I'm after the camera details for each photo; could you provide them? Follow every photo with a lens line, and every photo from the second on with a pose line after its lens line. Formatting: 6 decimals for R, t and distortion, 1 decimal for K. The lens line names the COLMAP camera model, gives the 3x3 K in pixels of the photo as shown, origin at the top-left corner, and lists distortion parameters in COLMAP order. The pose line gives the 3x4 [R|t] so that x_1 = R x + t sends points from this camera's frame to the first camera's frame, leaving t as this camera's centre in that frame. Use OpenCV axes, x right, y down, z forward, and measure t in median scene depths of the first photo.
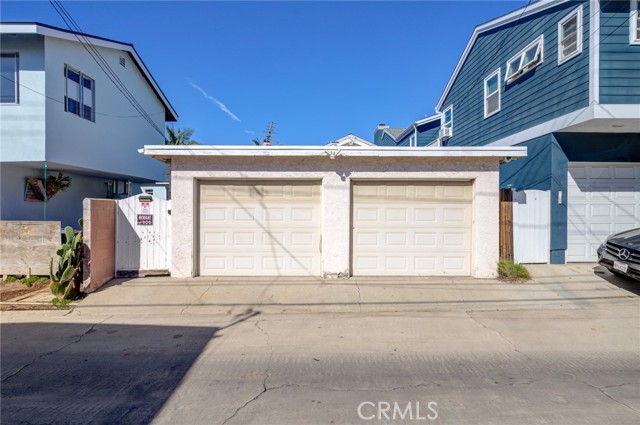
lens RADIAL K [[346.1, 0, 321.4], [0, 346.1, 212.1], [0, 0, 1]] dist [-0.003594, -0.000309]
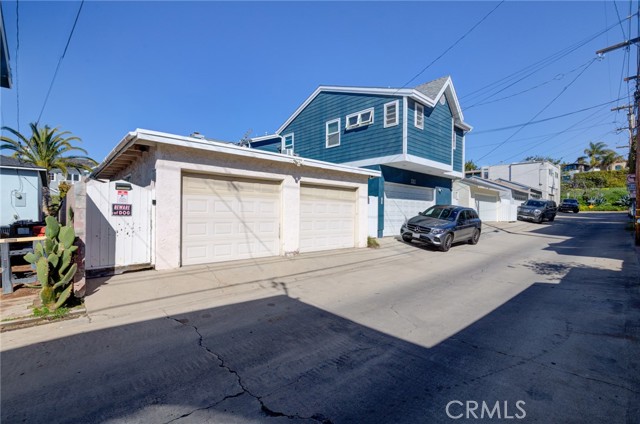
lens RADIAL K [[293.6, 0, 320.5], [0, 293.6, 214.9], [0, 0, 1]] dist [-0.004255, 0.000383]
pose [[0.737093, 0.001082, 0.675790, -0.643442], [-0.004912, 0.999981, 0.003757, 0.029724], [-0.675773, -0.006089, 0.737085, 0.093045]]
